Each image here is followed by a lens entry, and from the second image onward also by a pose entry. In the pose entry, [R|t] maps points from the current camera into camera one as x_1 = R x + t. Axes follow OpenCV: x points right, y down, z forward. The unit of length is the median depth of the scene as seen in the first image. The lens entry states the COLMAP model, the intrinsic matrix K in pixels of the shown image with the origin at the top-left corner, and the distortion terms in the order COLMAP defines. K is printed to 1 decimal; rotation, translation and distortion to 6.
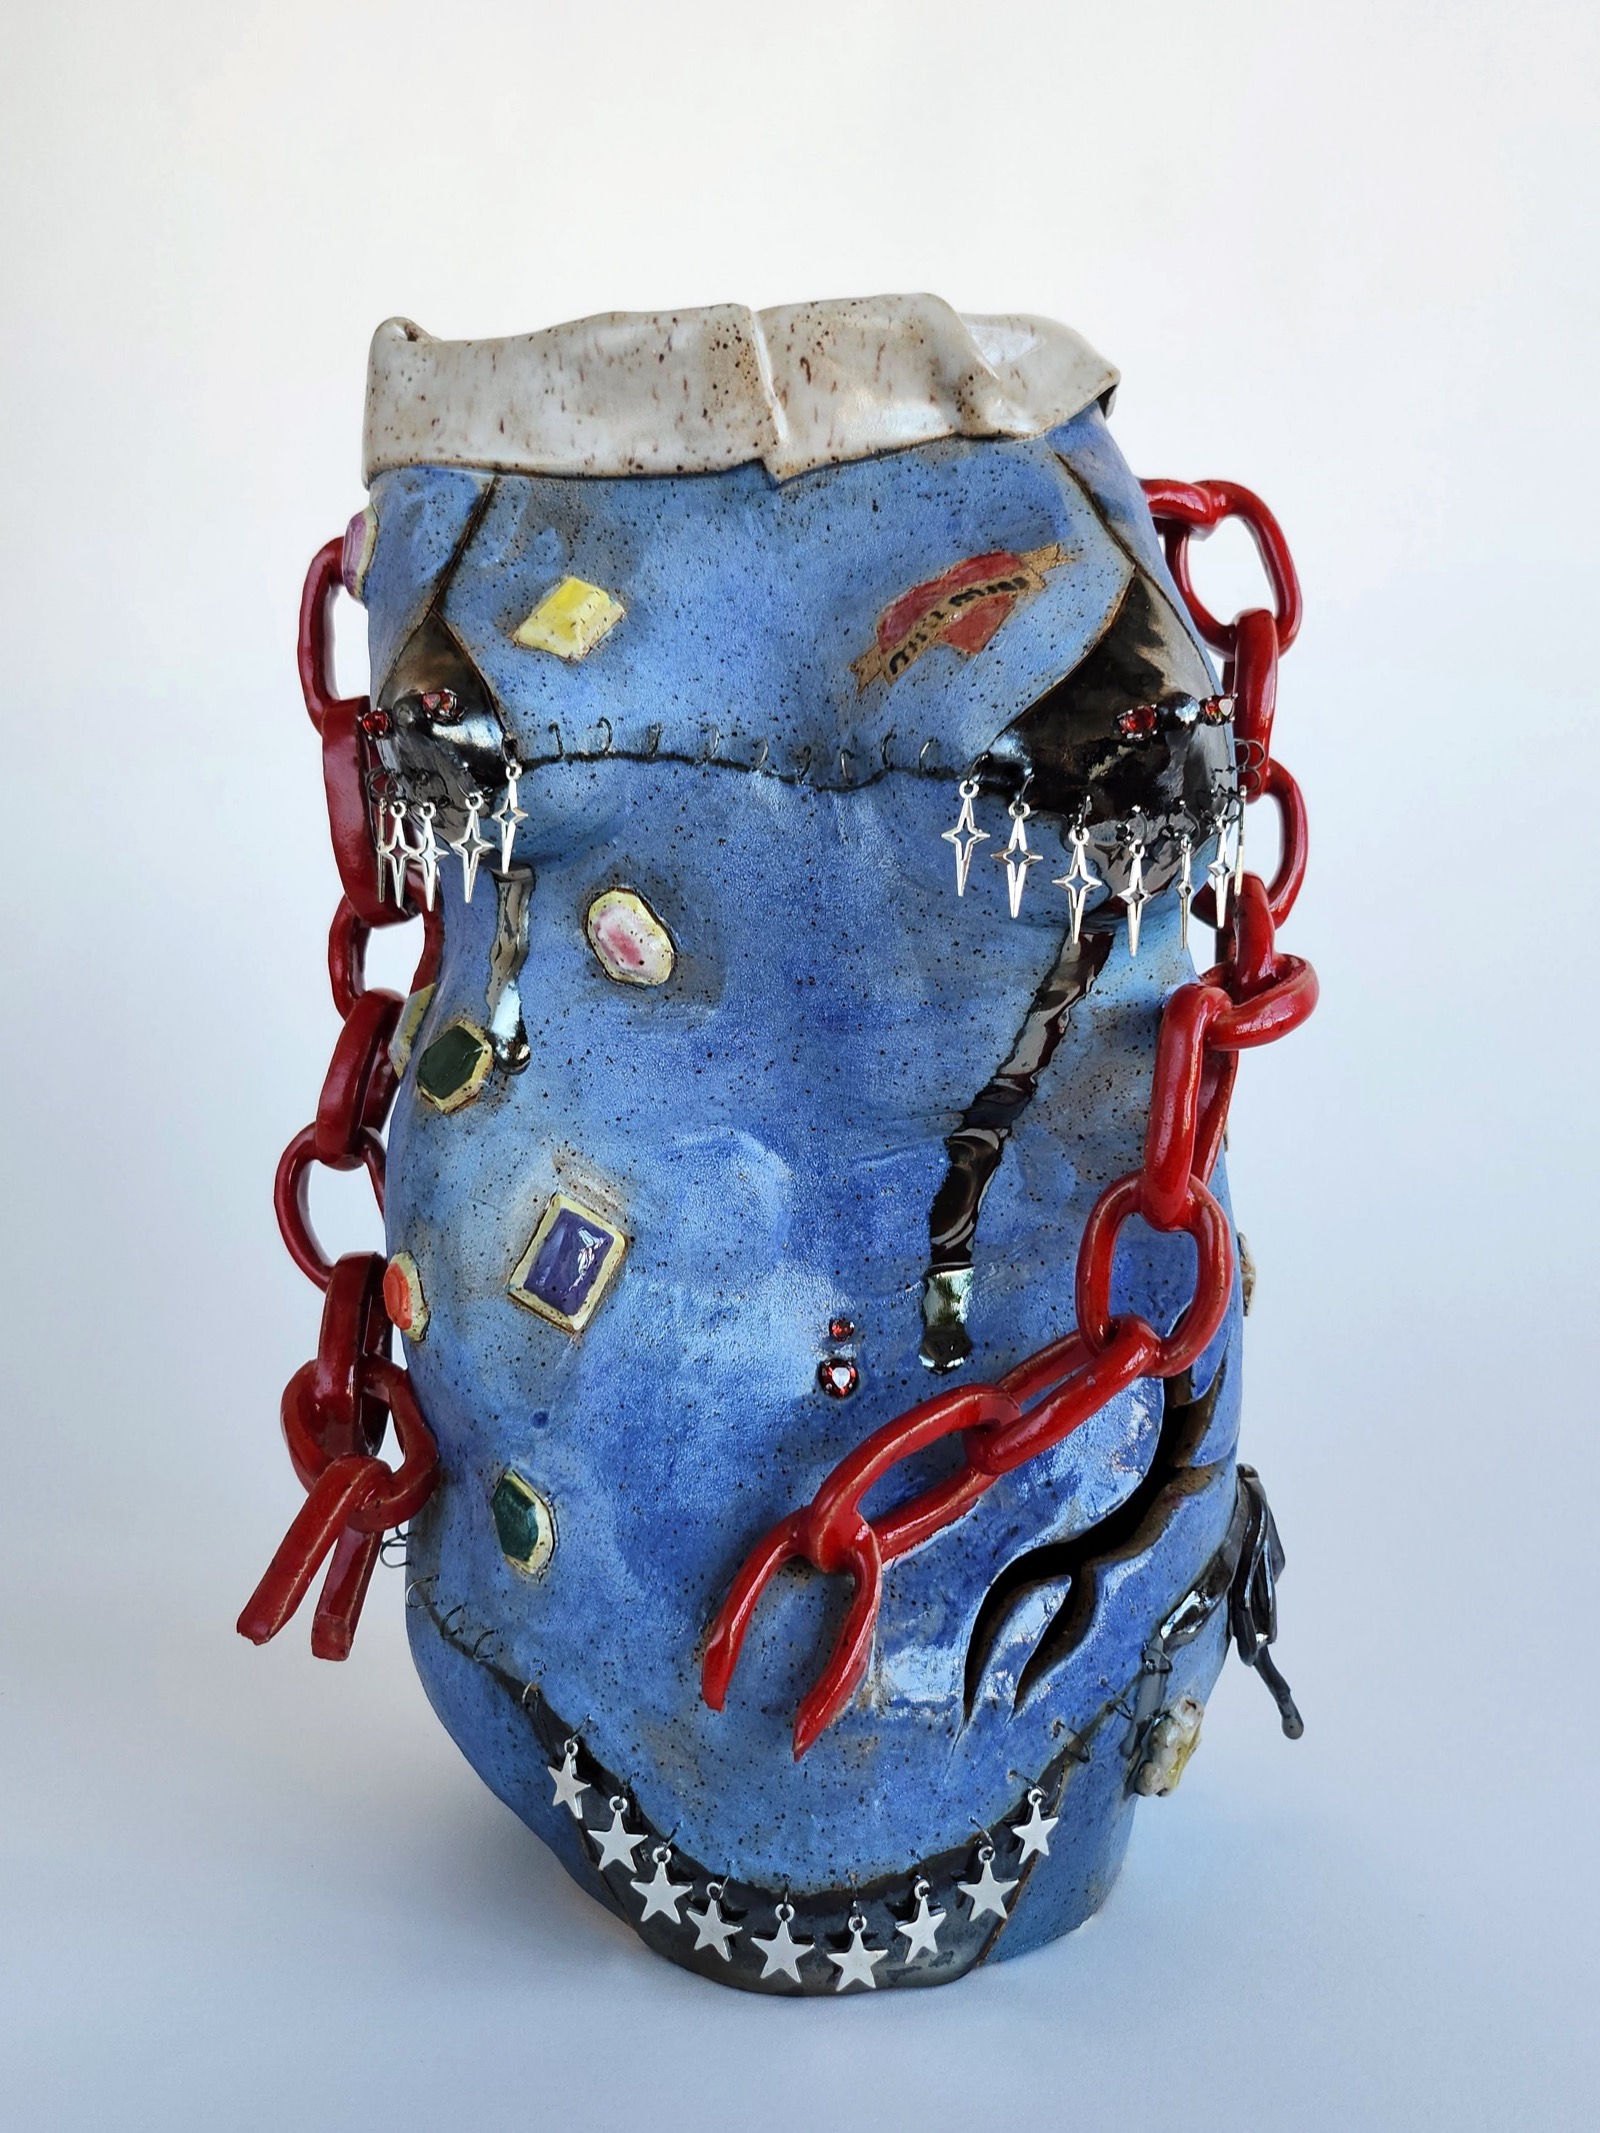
lens RADIAL K [[1735.2, 0, 800.0], [0, 1735.2, 1066.5], [0, 0, 1]] dist [0.009150, 0.000001]
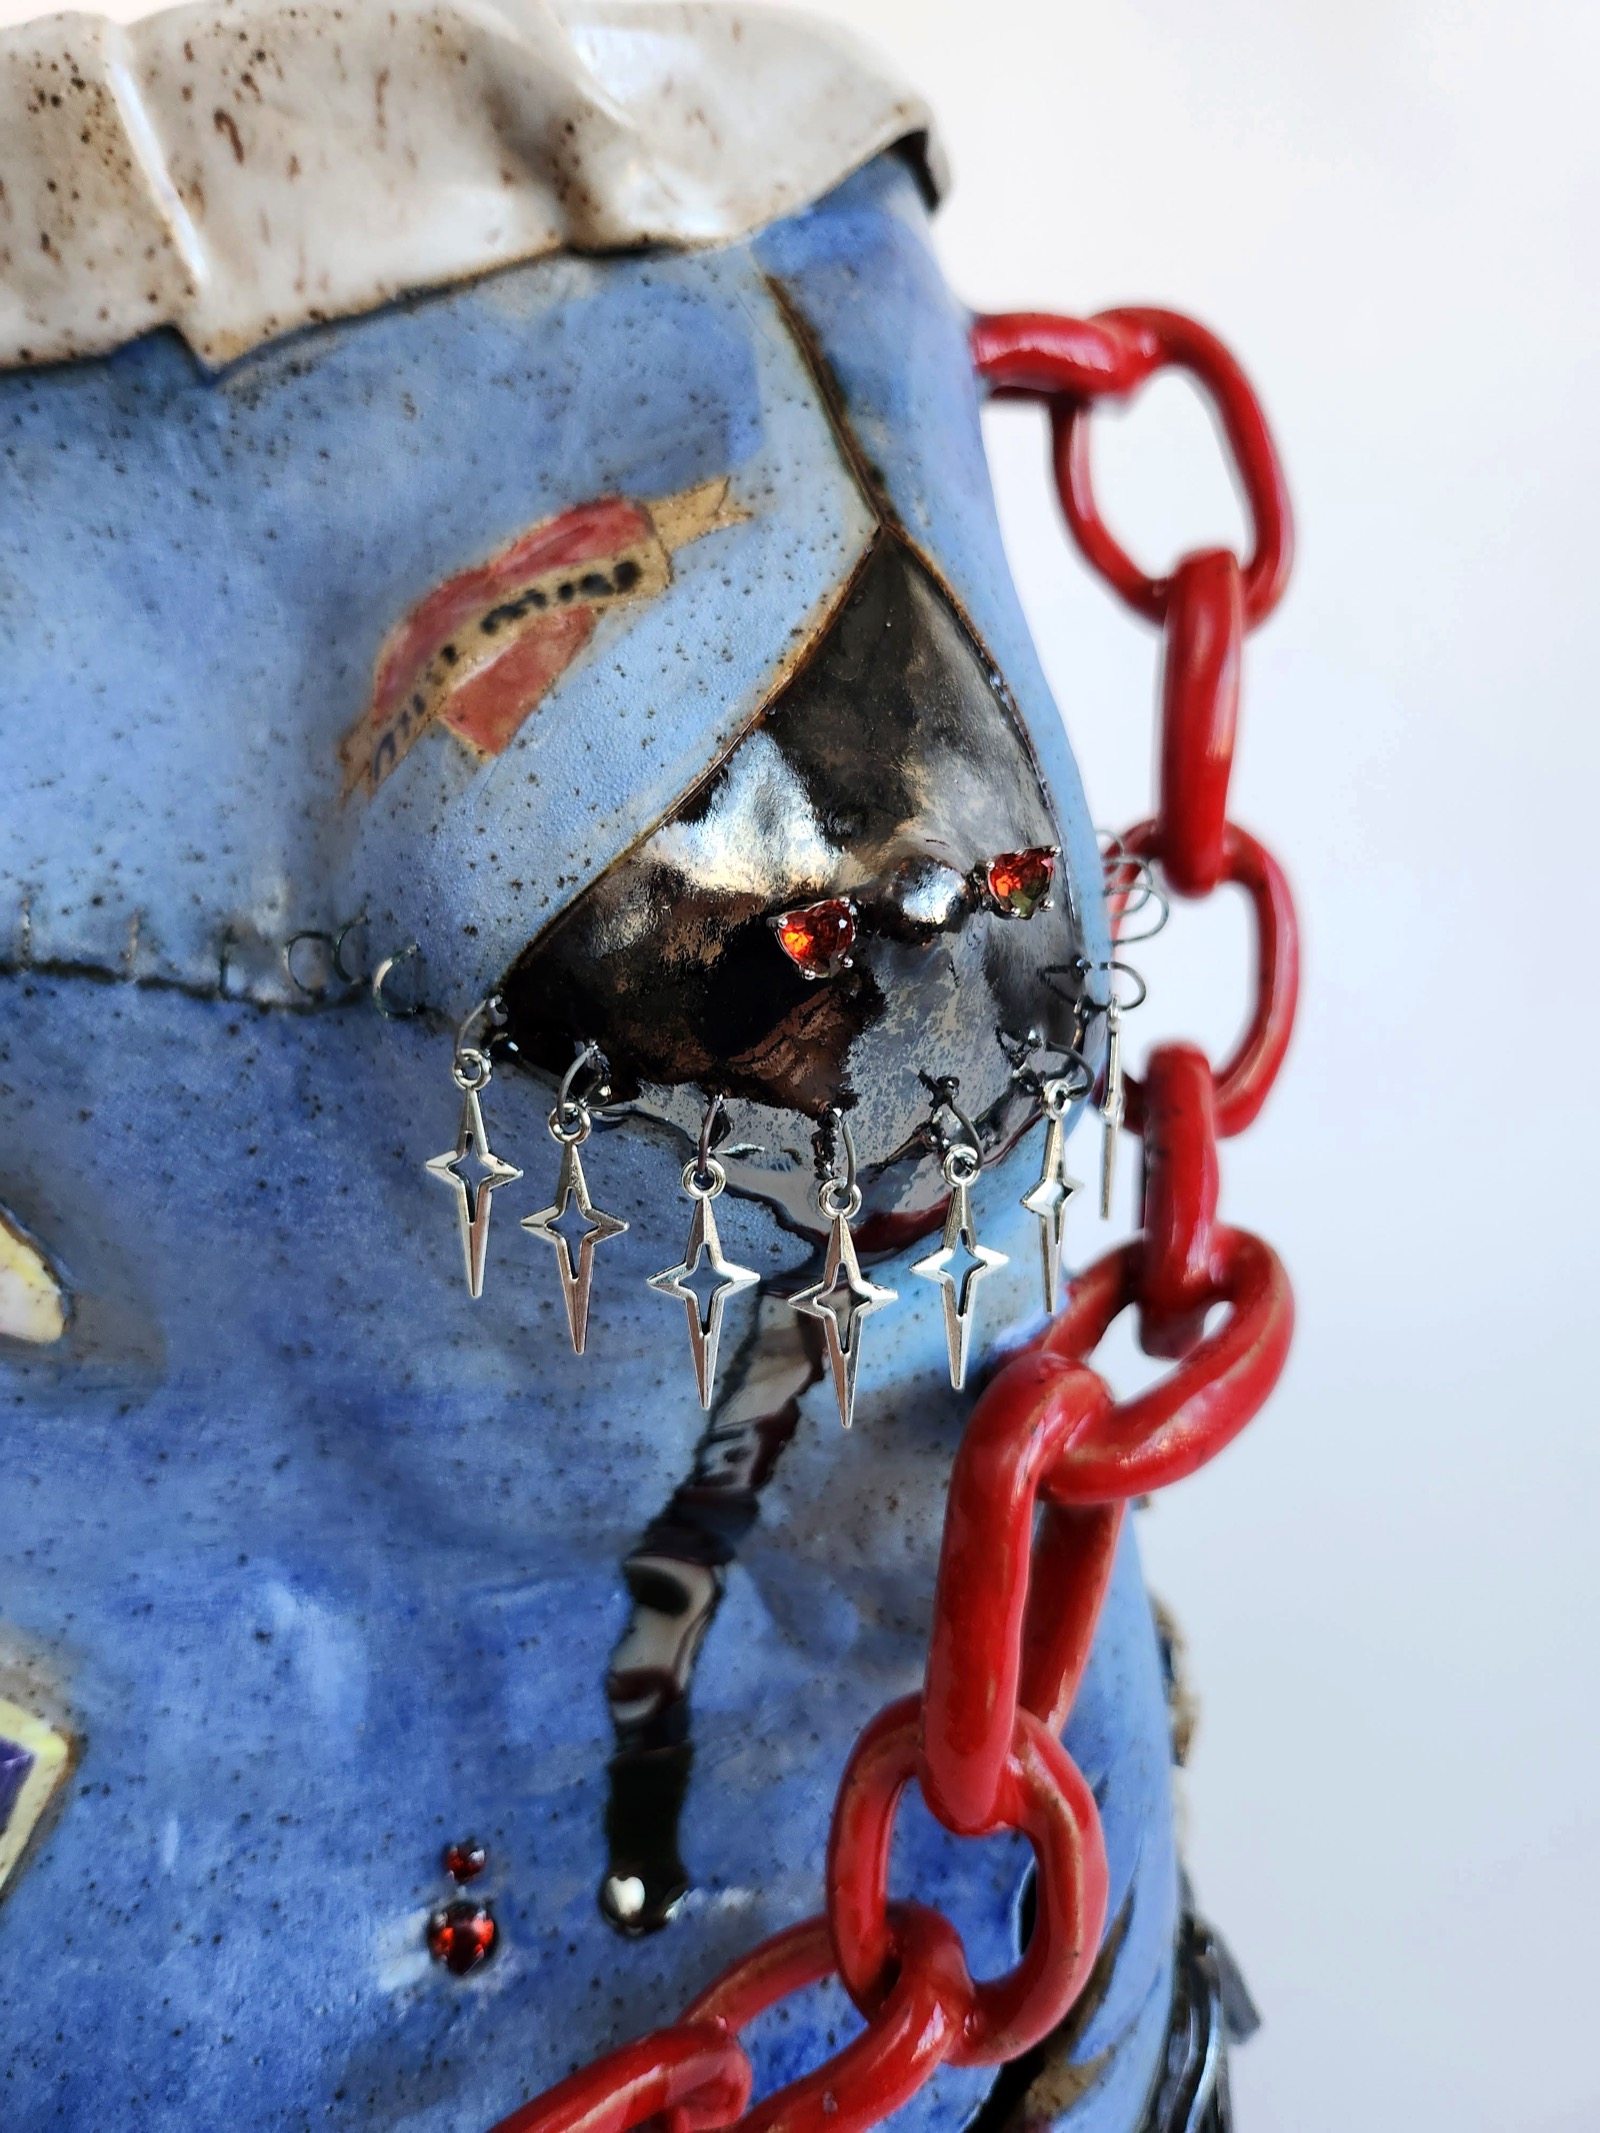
lens RADIAL K [[1609.5, 0, 800.0], [0, 1609.5, 1066.5], [0, 0, 1]] dist [0.002519, -0.055989]
pose [[0.996207, -0.016132, -0.085511, 0.196030], [0.026632, 0.992036, 0.123107, -0.187576], [0.082844, -0.124917, 0.988702, 0.526341]]
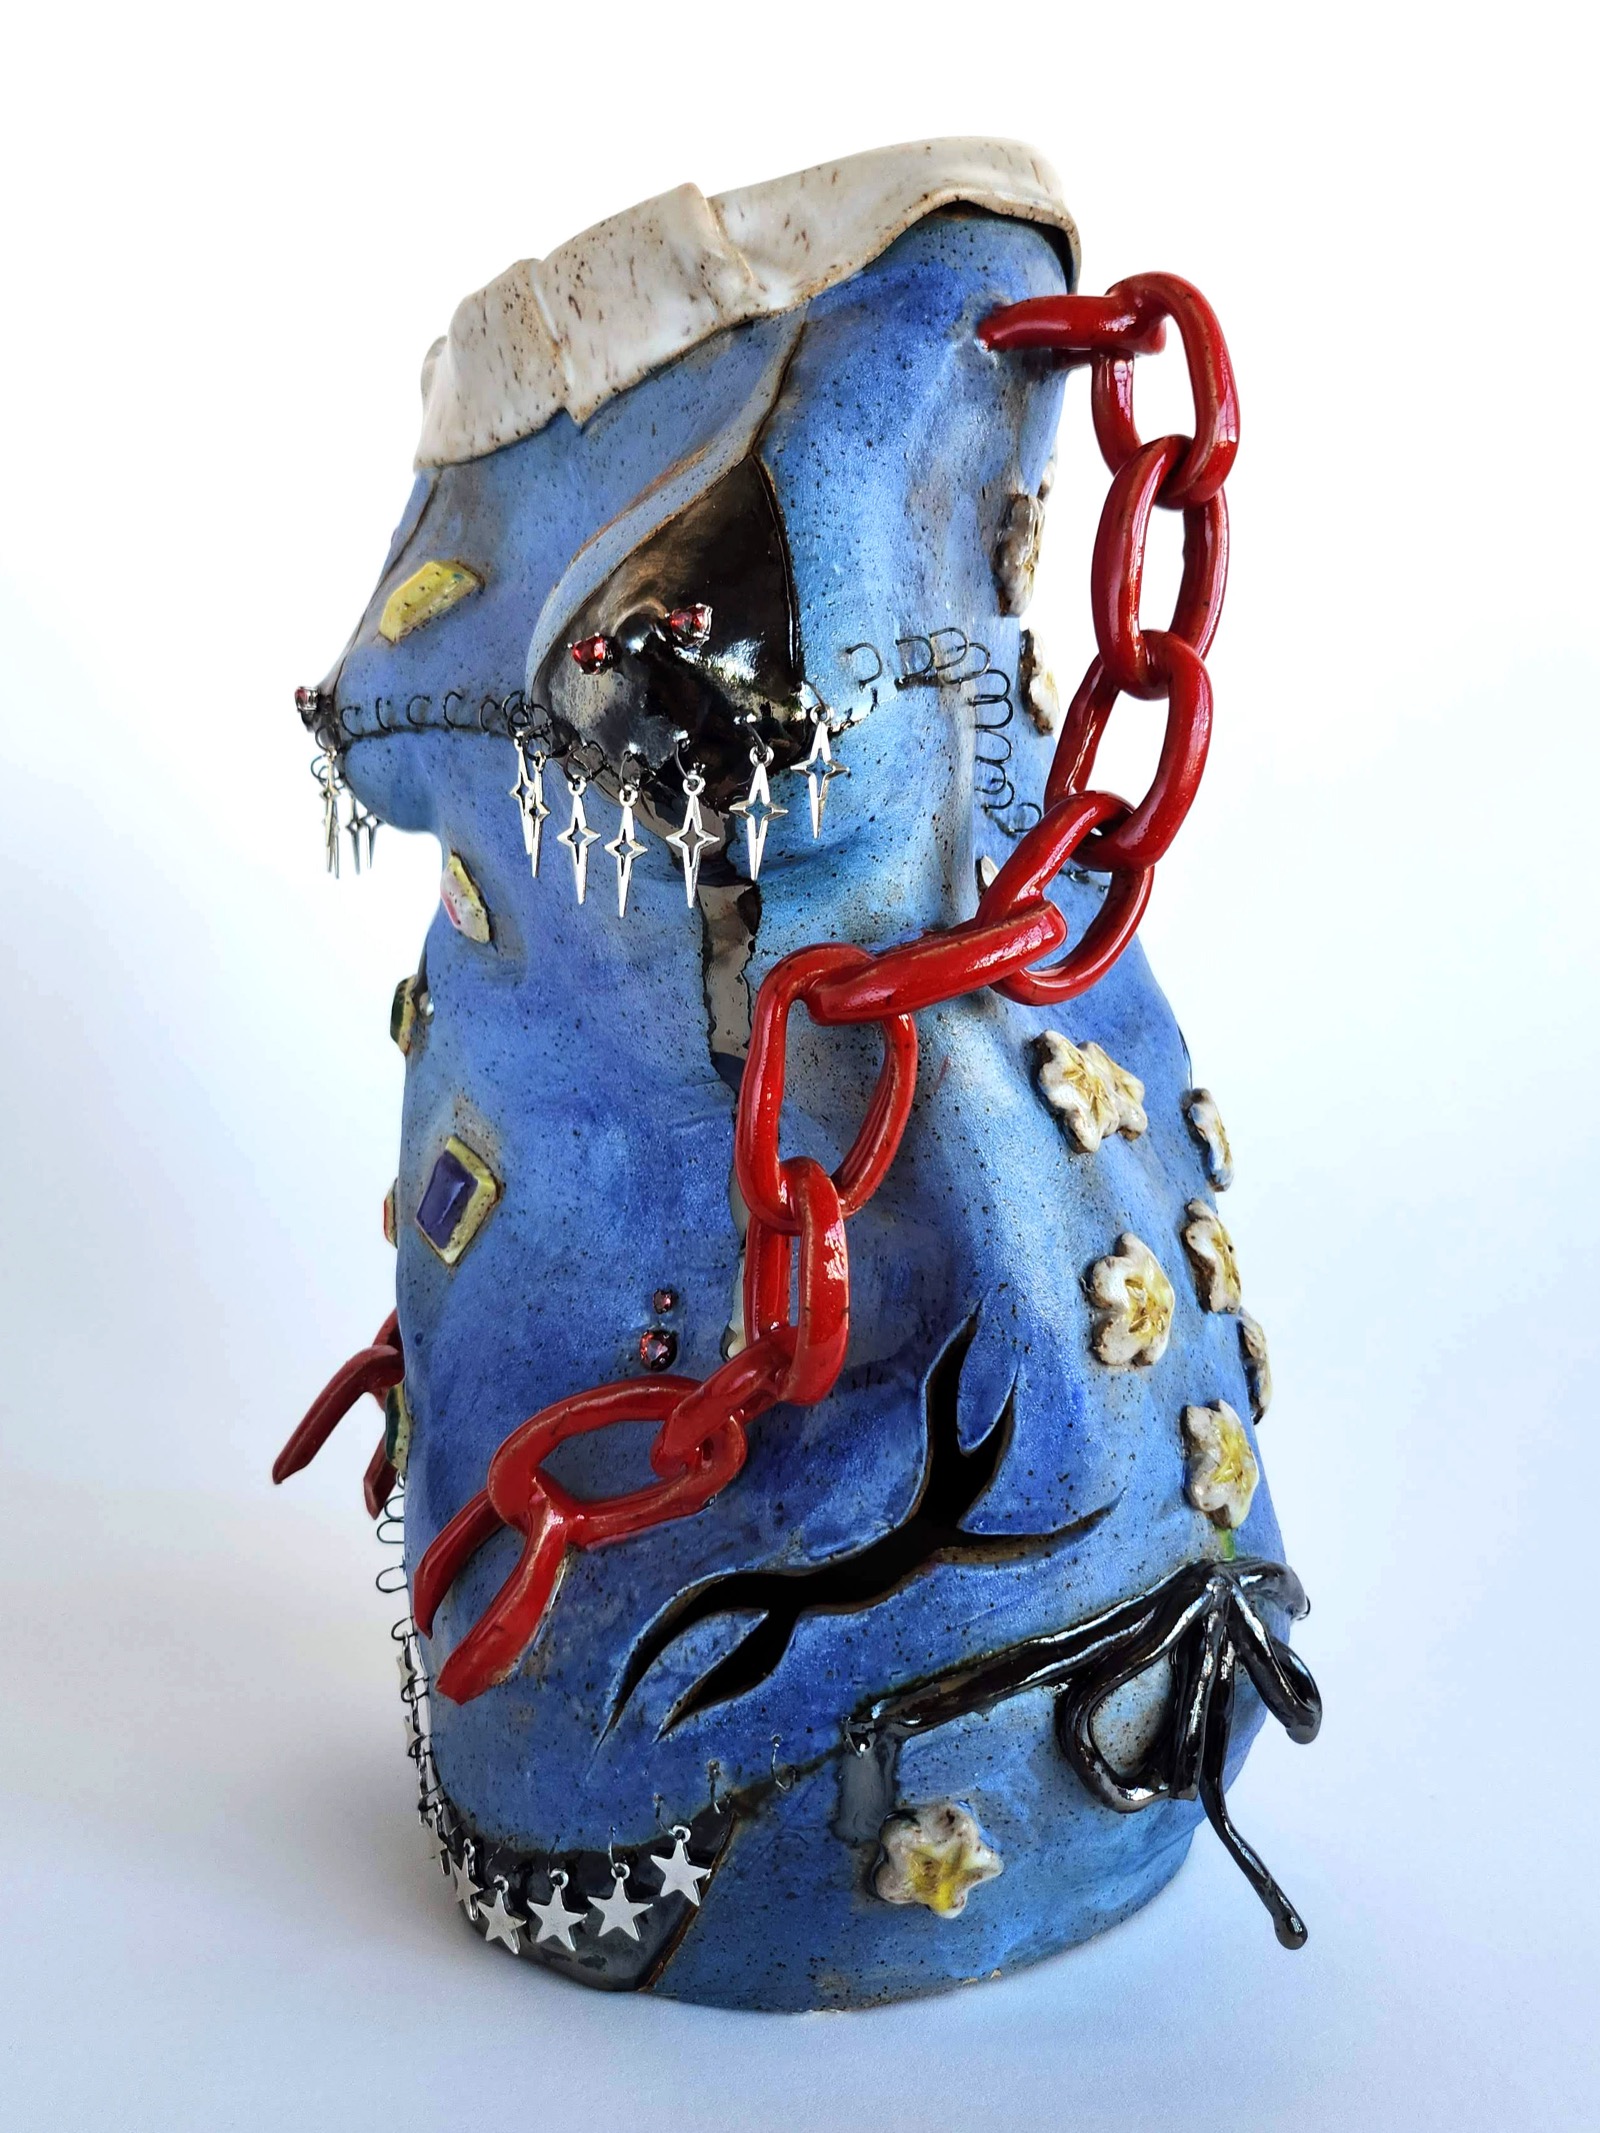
lens RADIAL K [[1787.0, 0, 797.9], [0, 1787.0, 1047.6], [0, 0, 1]] dist [0.004574, 0.002303]
pose [[0.696651, 0.044266, -0.716043, 0.809122], [-0.019543, 0.998895, 0.042738, -0.033453], [0.717144, -0.015780, 0.696746, 0.383112]]
